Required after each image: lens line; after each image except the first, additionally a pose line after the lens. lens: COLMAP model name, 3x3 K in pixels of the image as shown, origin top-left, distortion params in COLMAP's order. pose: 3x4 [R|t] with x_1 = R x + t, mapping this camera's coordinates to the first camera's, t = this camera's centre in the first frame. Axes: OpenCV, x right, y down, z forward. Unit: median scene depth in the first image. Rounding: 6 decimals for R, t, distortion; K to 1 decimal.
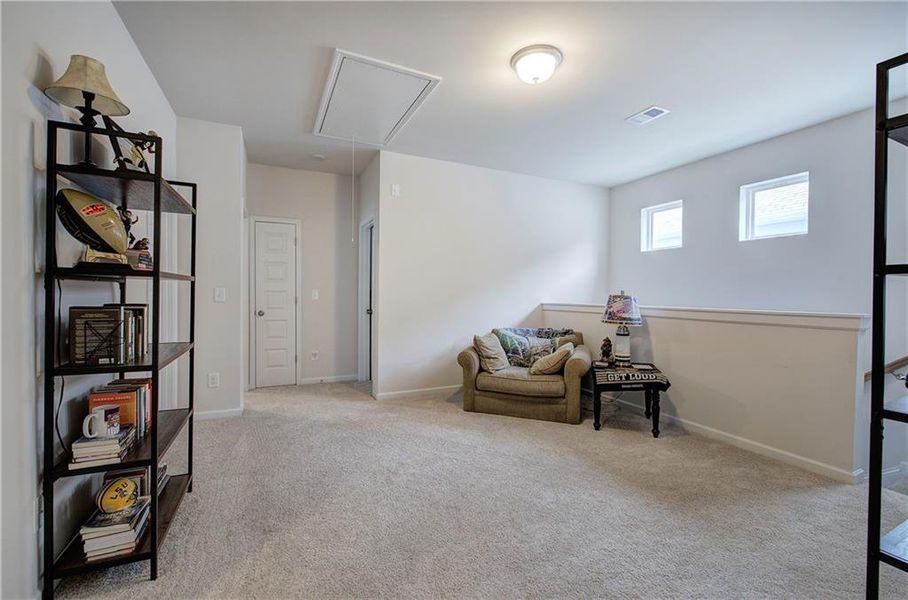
lens RADIAL K [[385.5, 0, 455.8], [0, 385.5, 298.3], [0, 0, 1]] dist [-0.002044, 0.000585]
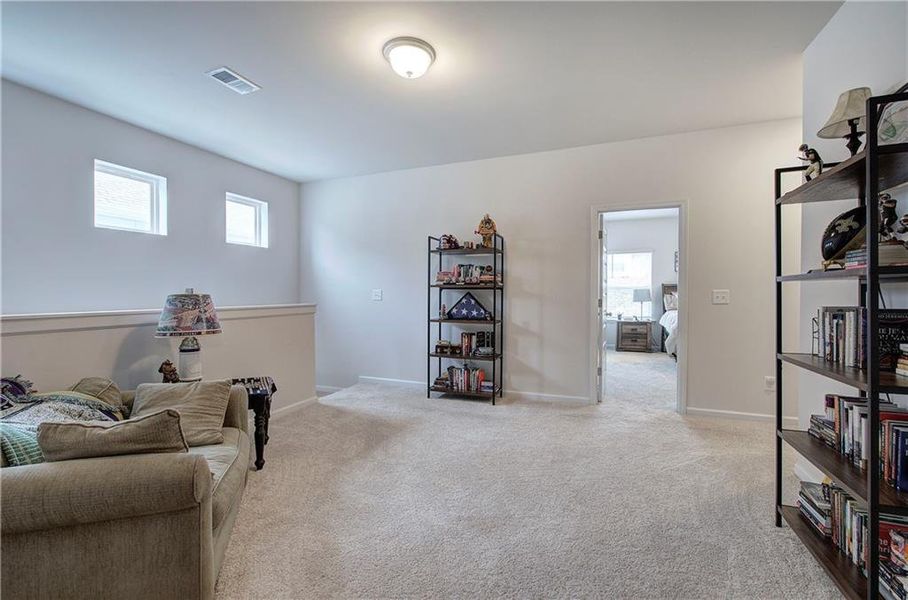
lens RADIAL K [[385.5, 0, 455.8], [0, 385.5, 298.3], [0, 0, 1]] dist [-0.002044, 0.000585]
pose [[-0.678335, -0.015409, 0.734591, -0.428578], [0.005048, 0.999659, 0.025631, -0.016925], [-0.734735, 0.021095, -0.678026, 1.129818]]
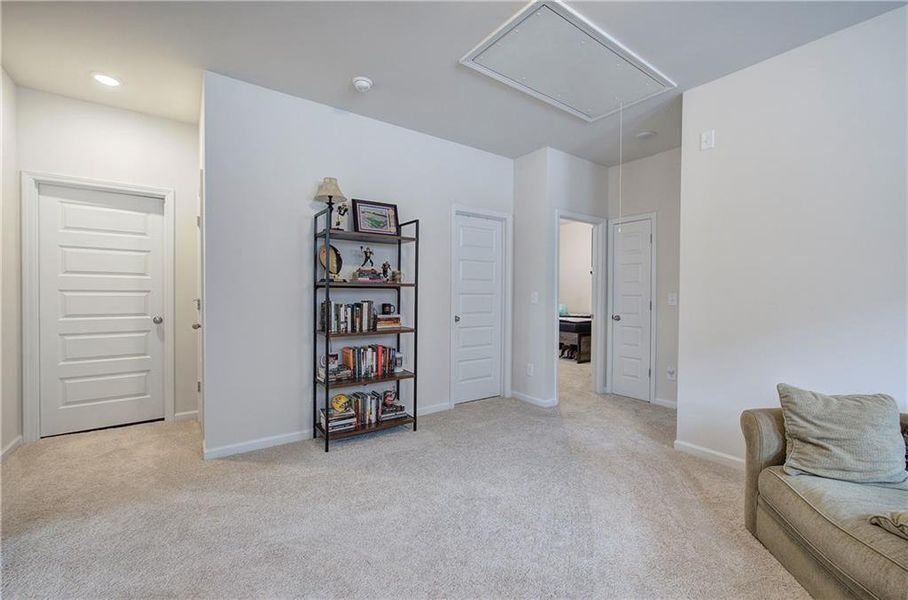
lens RADIAL K [[385.5, 0, 455.8], [0, 385.5, 298.3], [0, 0, 1]] dist [-0.002044, 0.000585]
pose [[0.185031, 0.005478, -0.982717, 0.484155], [-0.020115, 0.999796, 0.001786, -0.005363], [0.982527, 0.019437, 0.185104, 0.548624]]
